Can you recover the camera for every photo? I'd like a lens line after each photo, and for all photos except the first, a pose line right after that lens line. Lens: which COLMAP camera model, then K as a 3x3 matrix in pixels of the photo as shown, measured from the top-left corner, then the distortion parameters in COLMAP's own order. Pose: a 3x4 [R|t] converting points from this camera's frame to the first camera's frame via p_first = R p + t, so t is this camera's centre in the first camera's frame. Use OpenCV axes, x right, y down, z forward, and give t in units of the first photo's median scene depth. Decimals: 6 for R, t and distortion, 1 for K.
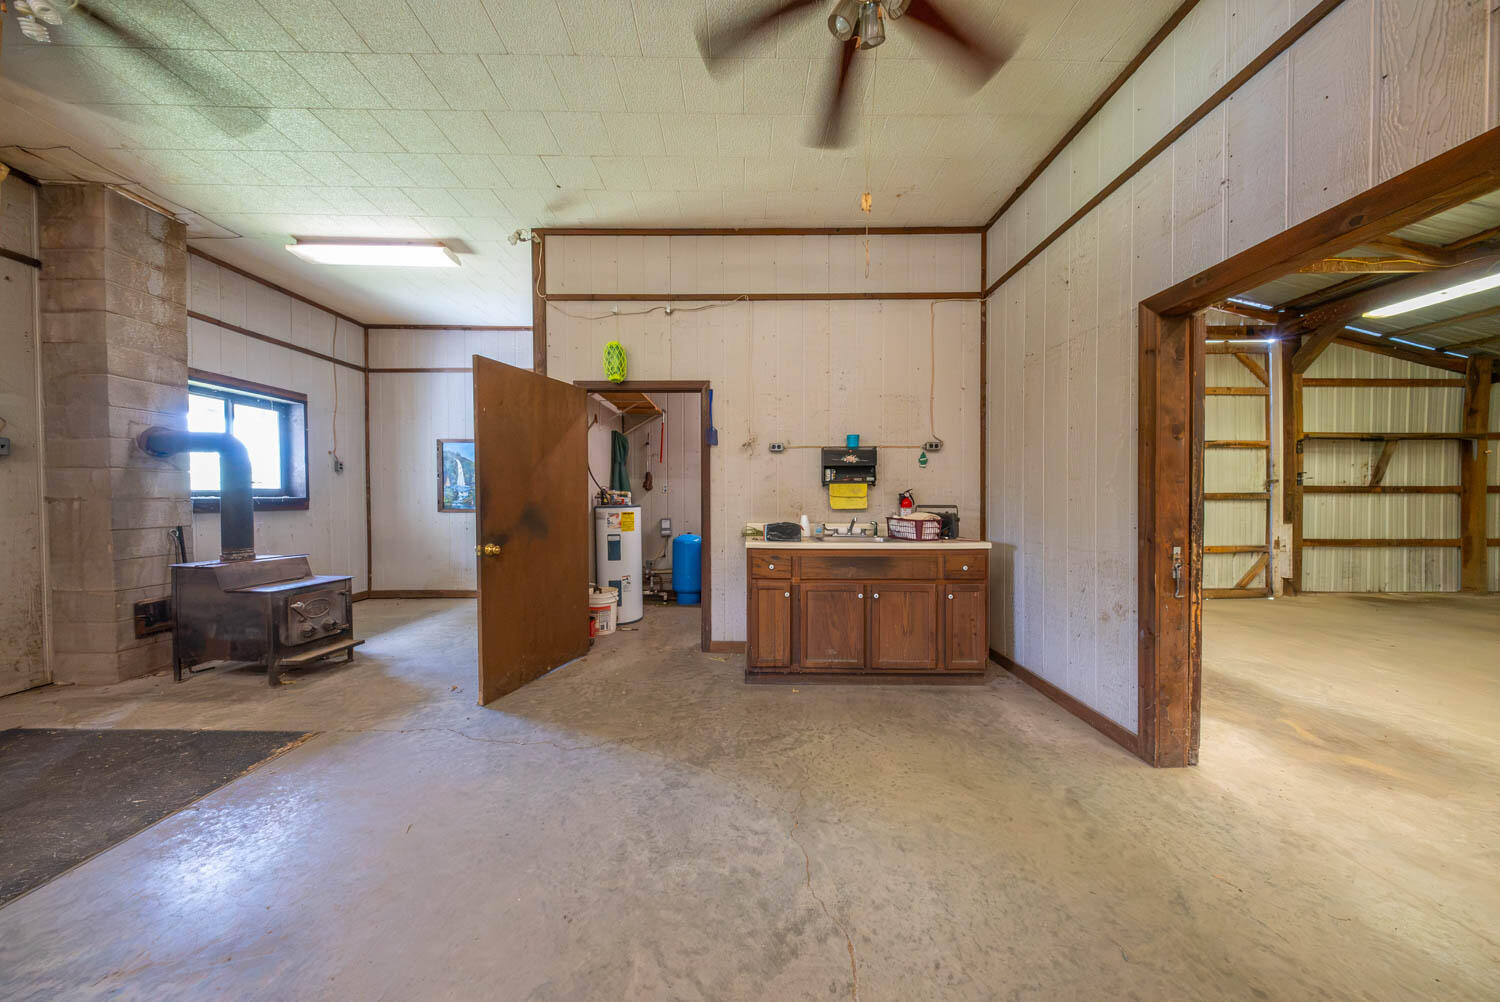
lens RADIAL K [[451.6, 0, 750.0], [0, 451.6, 501.0], [0, 0, 1]] dist [-0.000267, -0.000015]
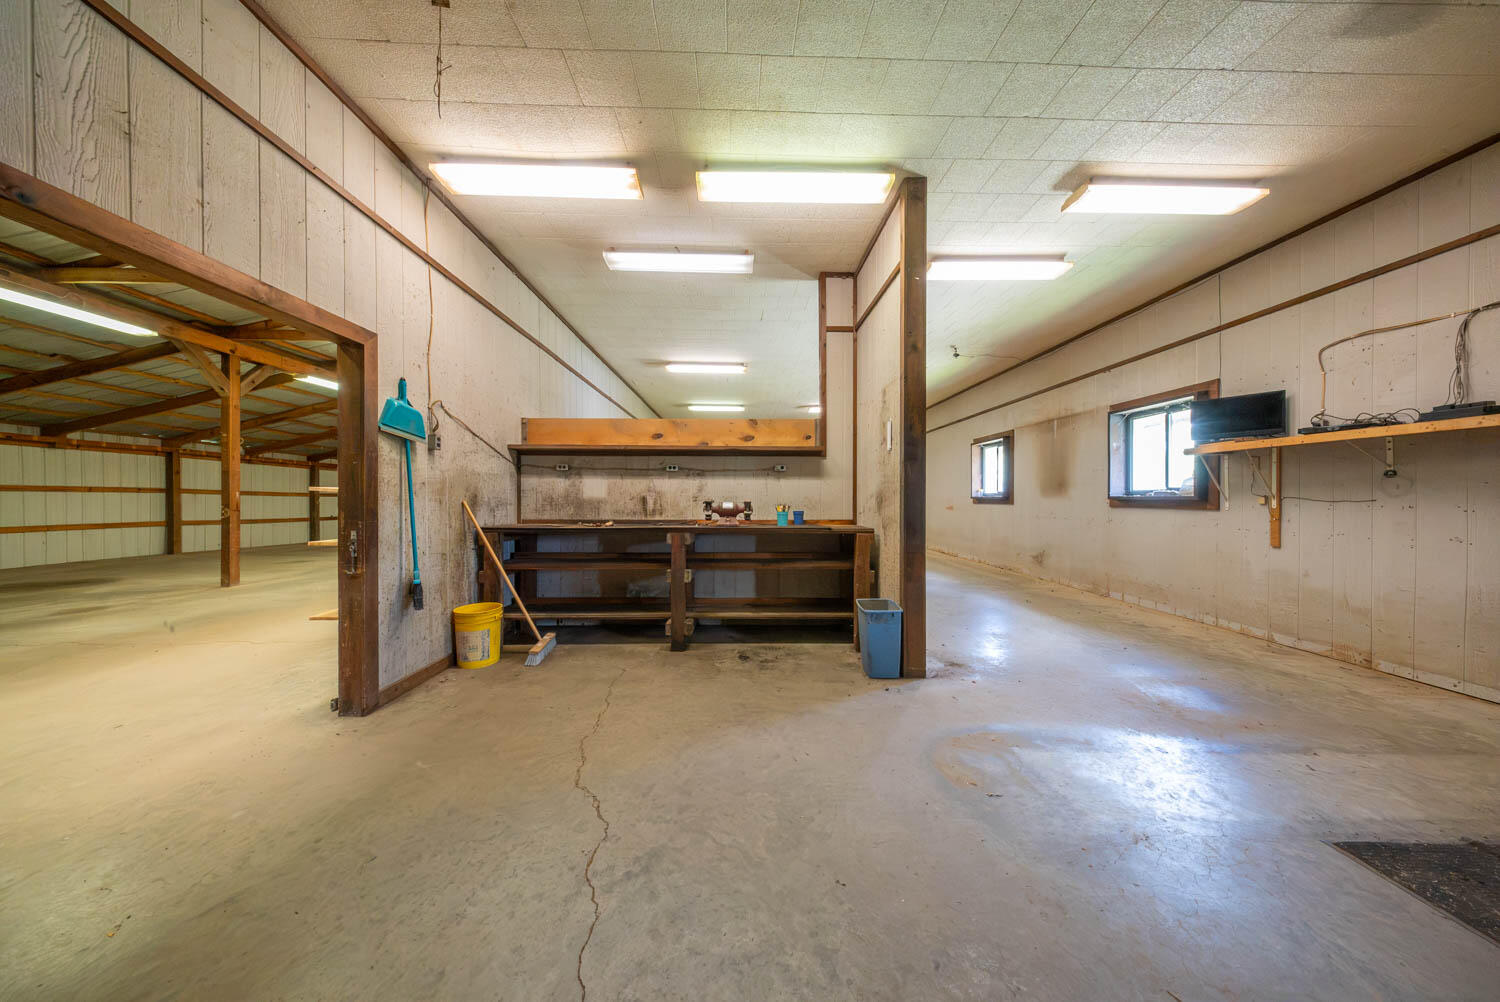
lens RADIAL K [[451.6, 0, 750.0], [0, 451.6, 501.0], [0, 0, 1]] dist [-0.000267, -0.000015]
pose [[-0.999826, 0.004405, -0.018139, -0.179838], [0.004125, 0.999872, 0.015449, 0.008353], [0.018204, 0.015372, -0.999716, 2.104700]]
